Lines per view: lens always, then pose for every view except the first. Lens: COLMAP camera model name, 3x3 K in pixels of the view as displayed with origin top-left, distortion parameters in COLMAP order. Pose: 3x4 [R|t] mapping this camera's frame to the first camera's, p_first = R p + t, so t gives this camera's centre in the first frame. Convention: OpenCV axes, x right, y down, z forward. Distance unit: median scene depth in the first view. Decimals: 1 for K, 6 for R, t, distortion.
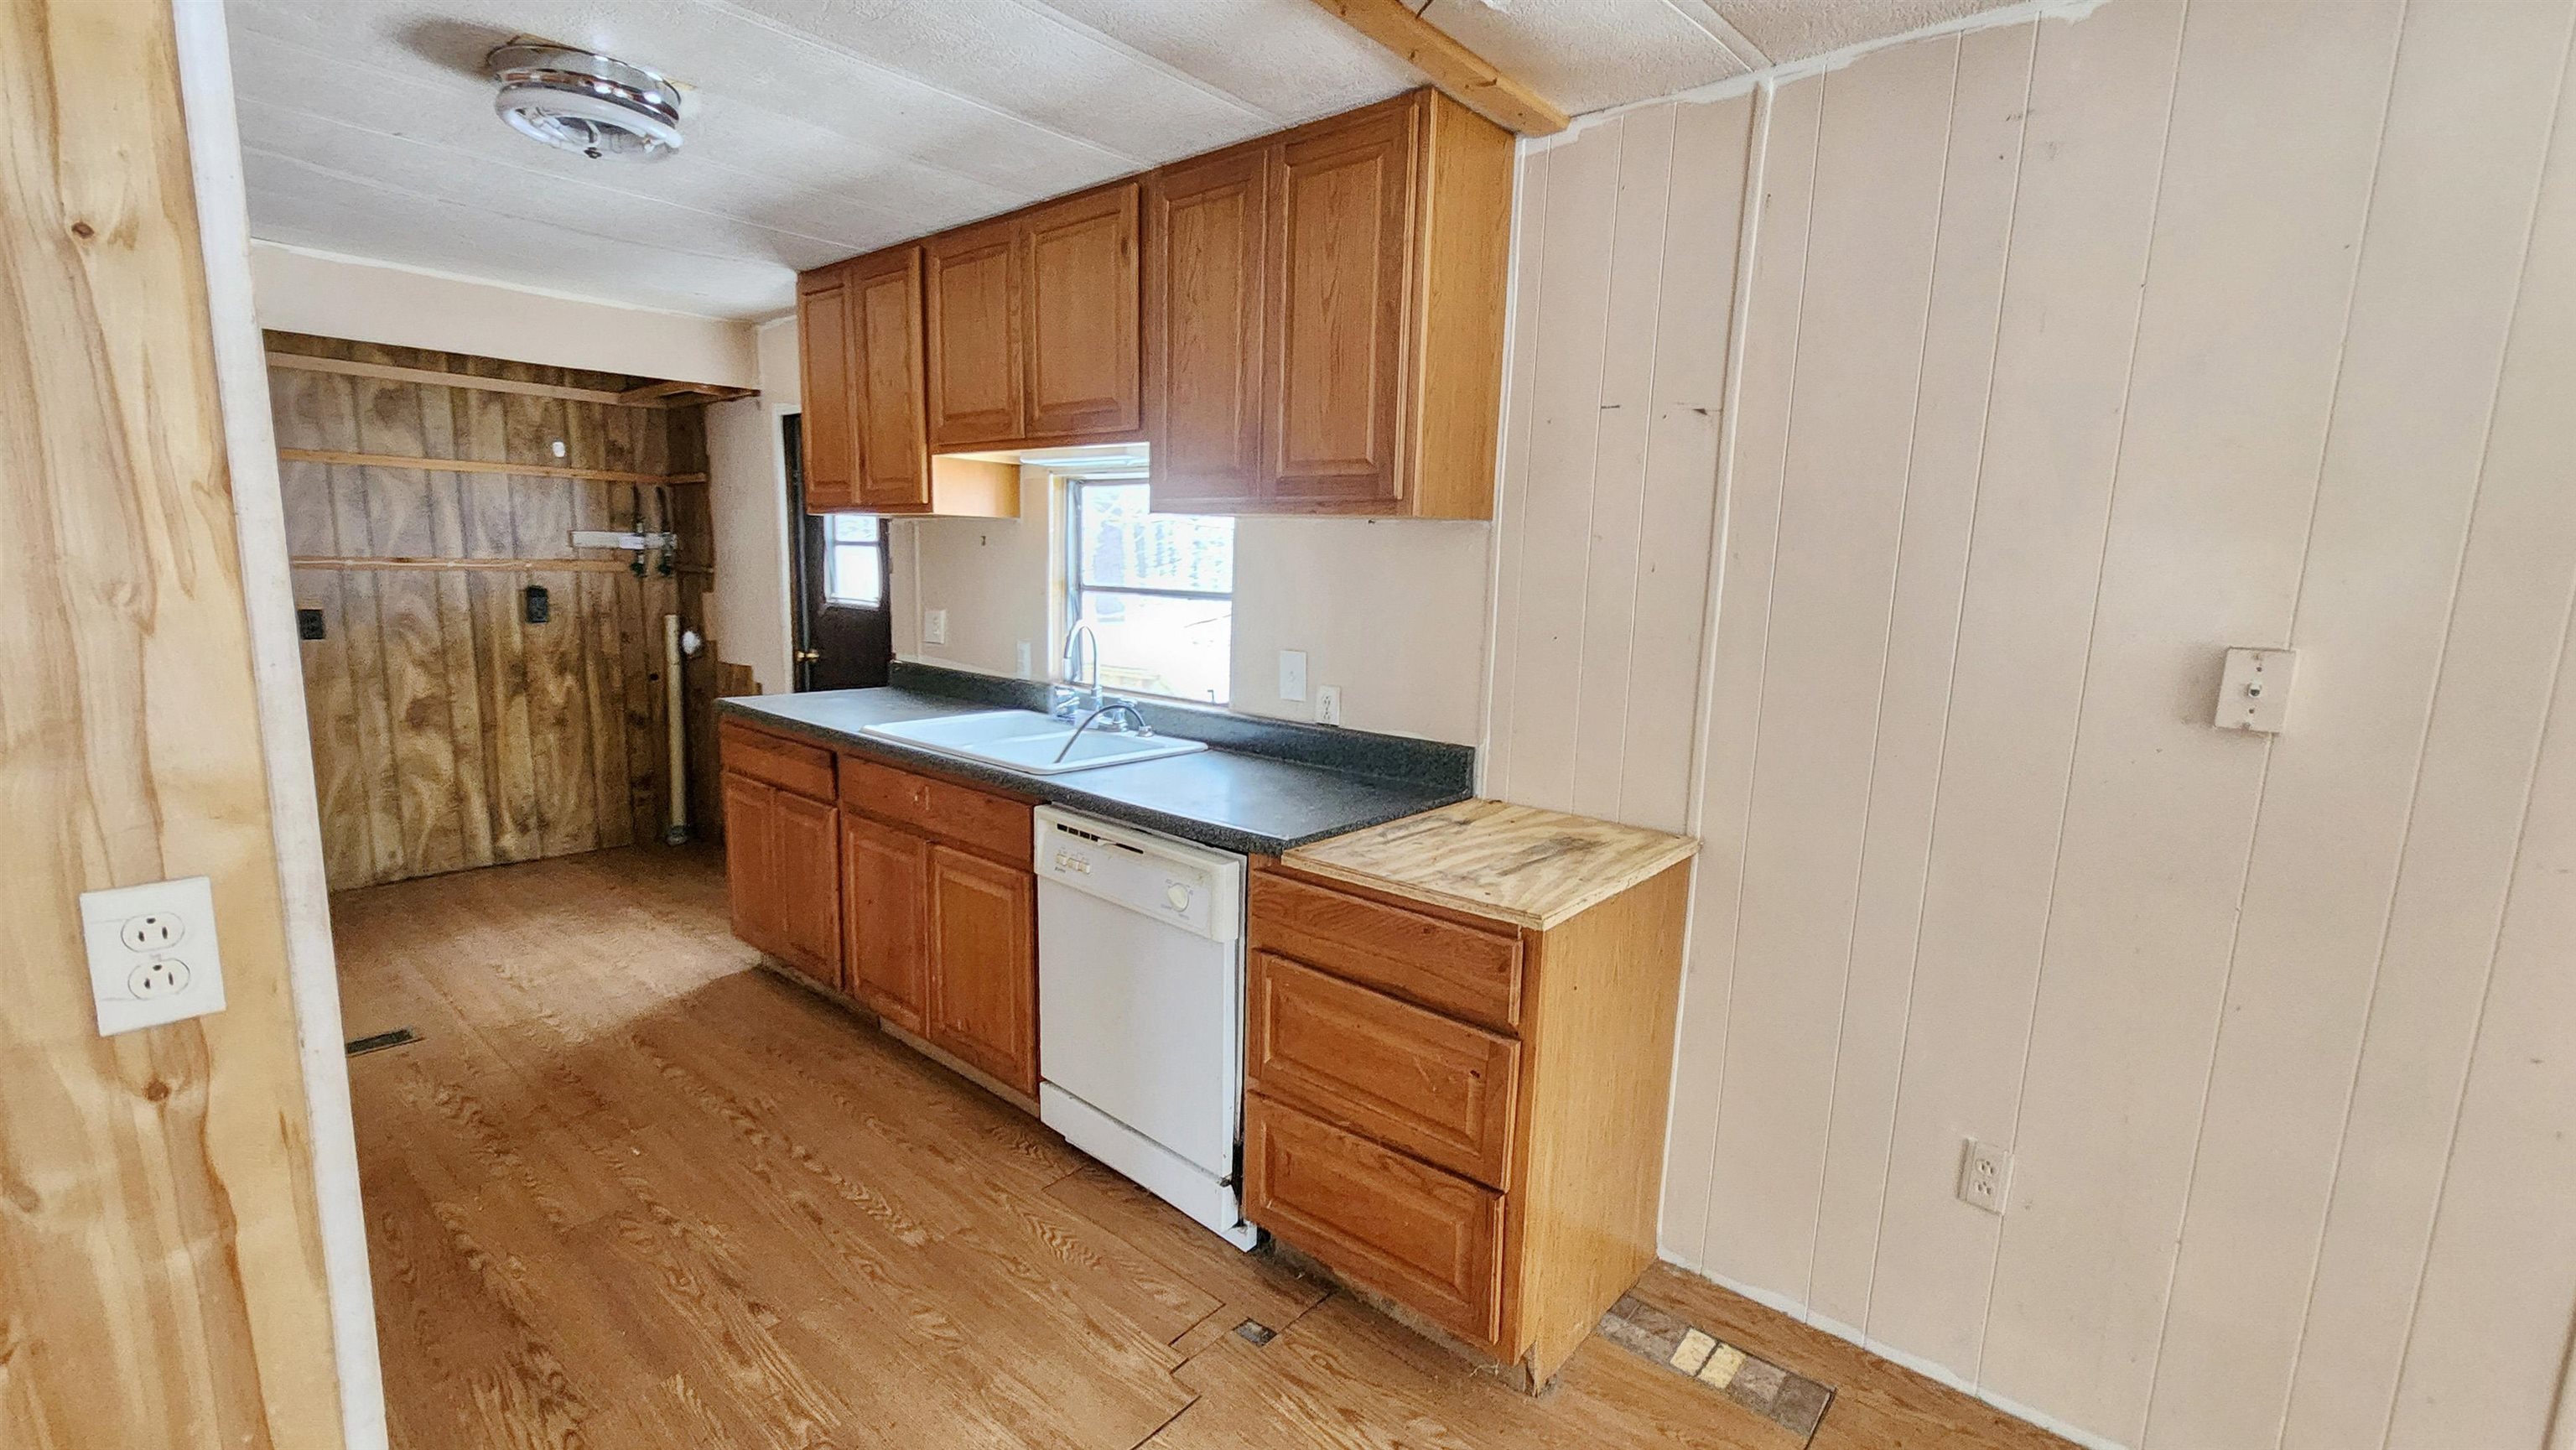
lens RADIAL K [[1095.9, 0, 1283.3], [0, 1095.9, 740.2], [0, 0, 1]] dist [-0.000677, -0.000279]
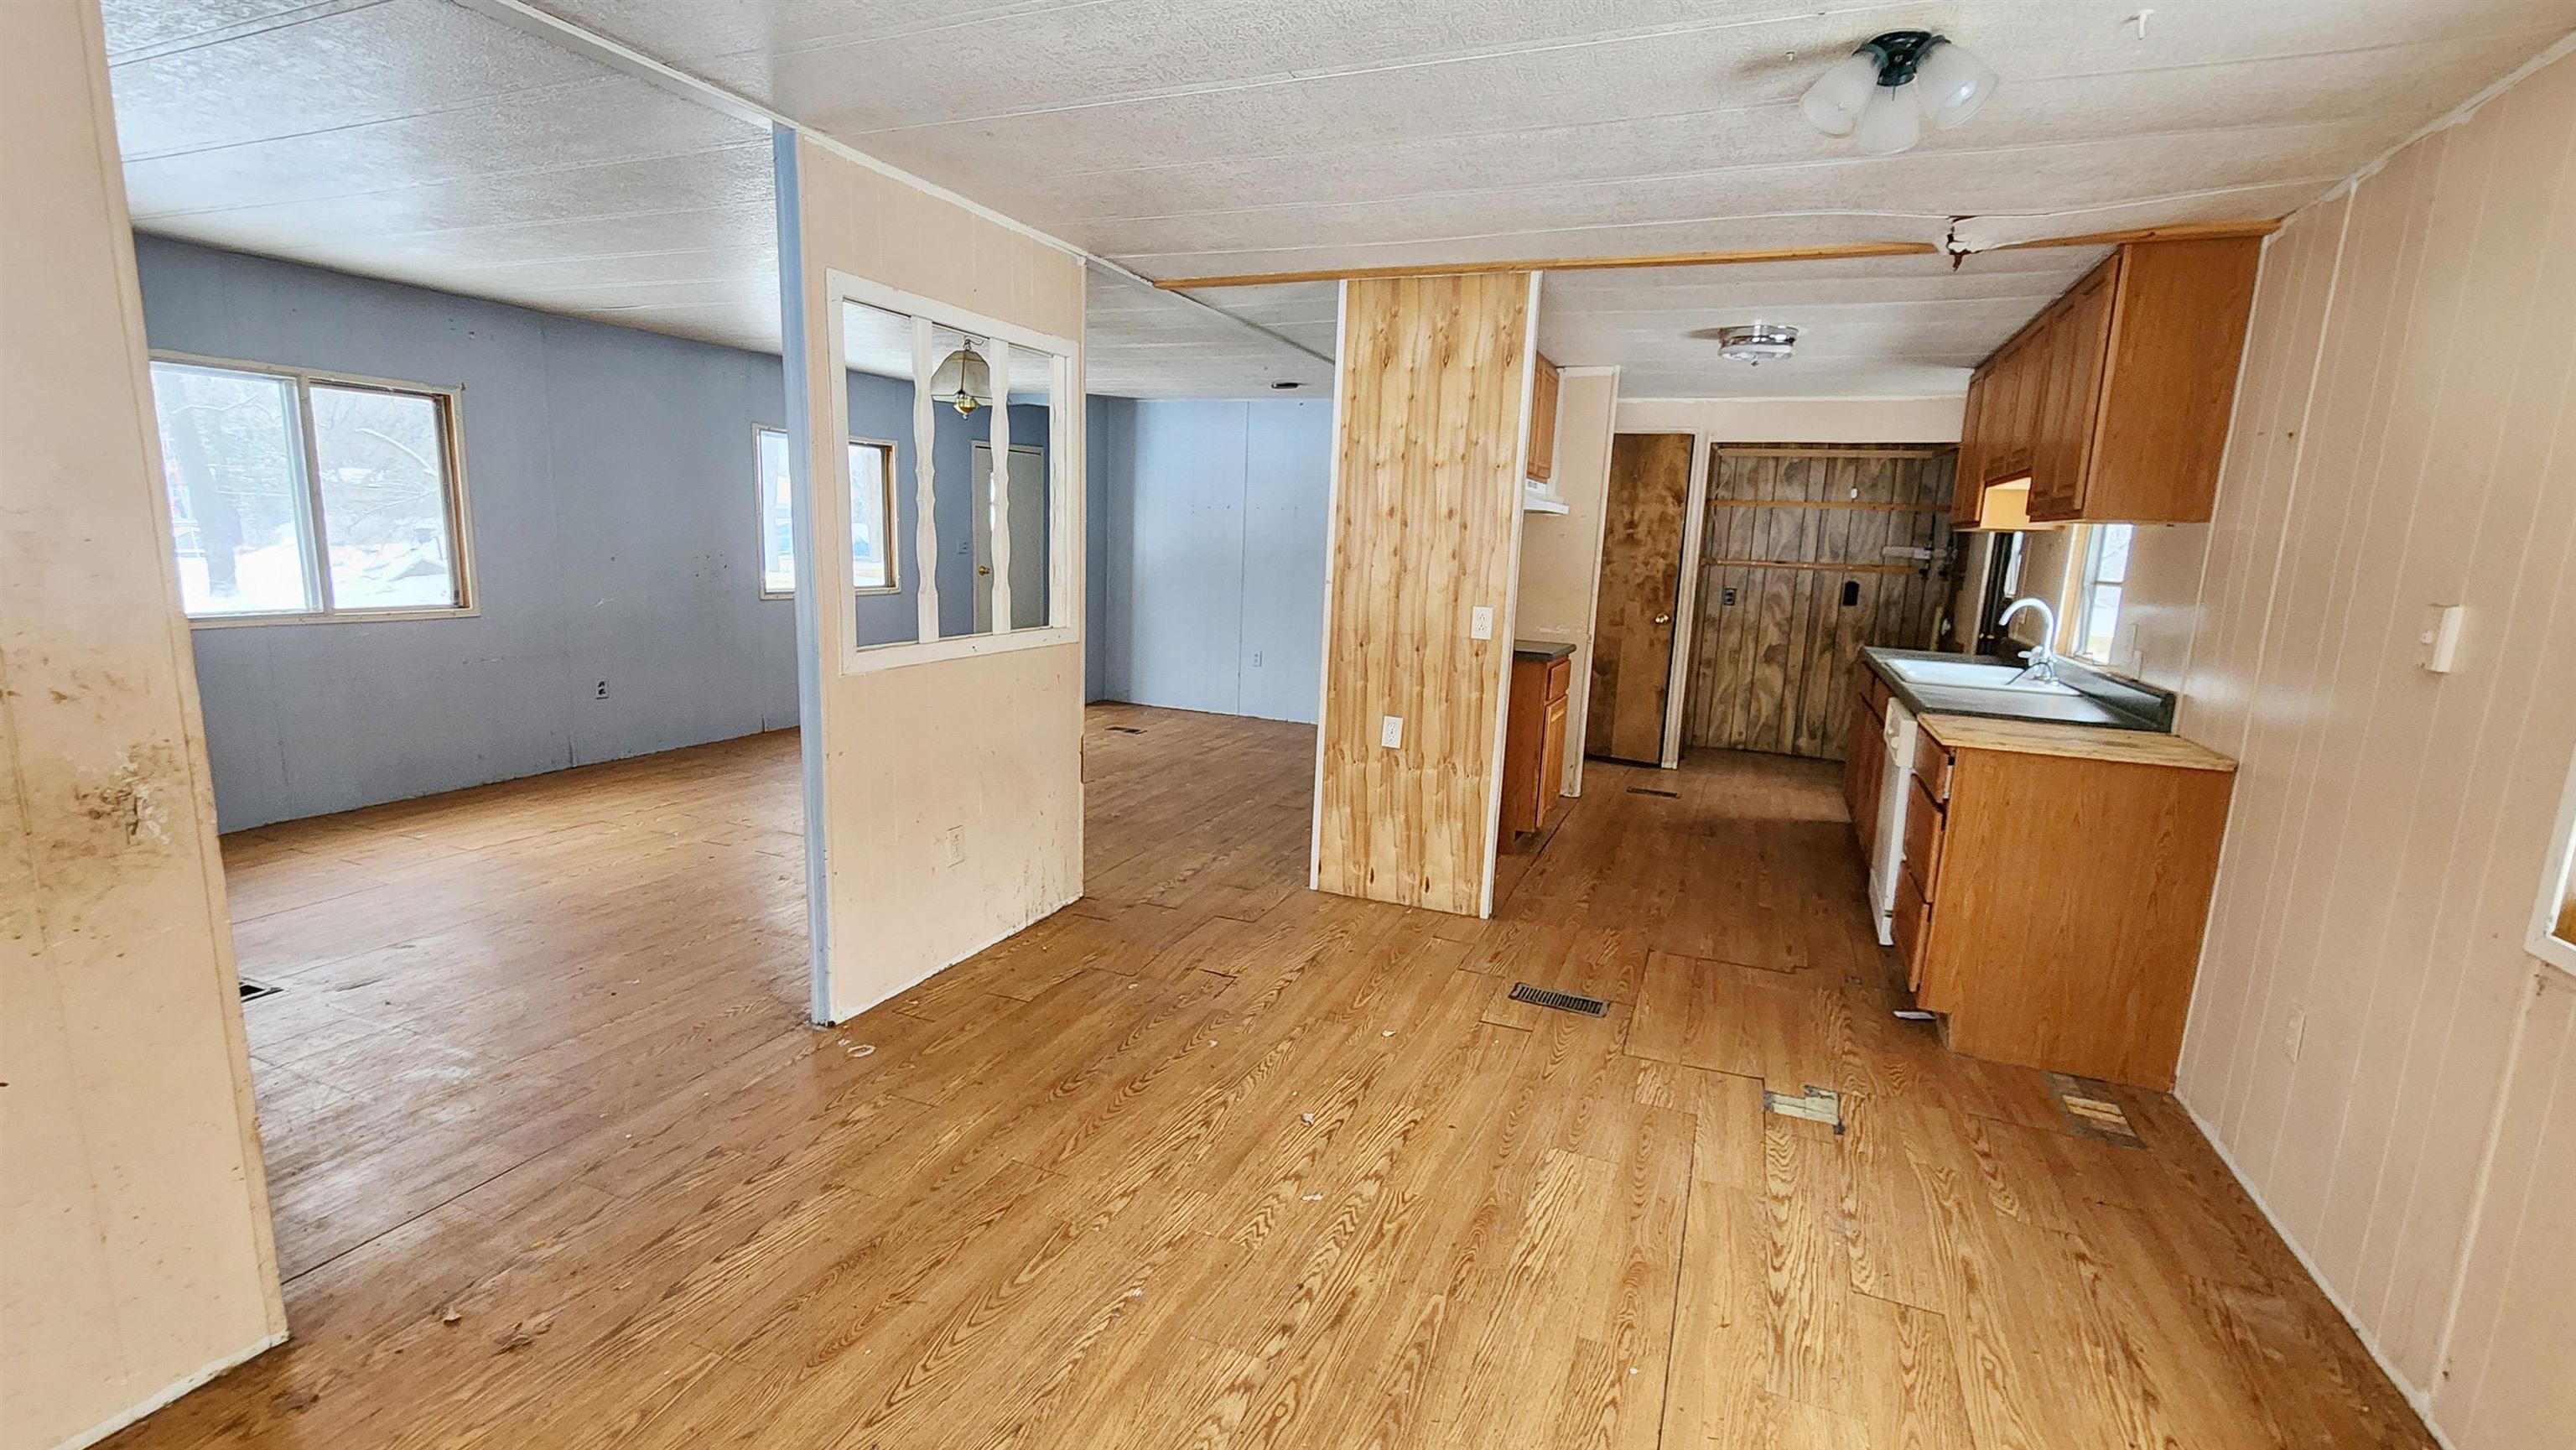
lens RADIAL K [[1094.3, 0, 1300.8], [0, 1094.3, 733.0], [0, 0, 1]] dist [-0.000505, -0.000314]
pose [[0.314207, 0.156335, -0.936394, 0.575582], [-0.188505, 0.976982, 0.099858, 0.062632], [0.930451, 0.145139, 0.336445, -0.217414]]
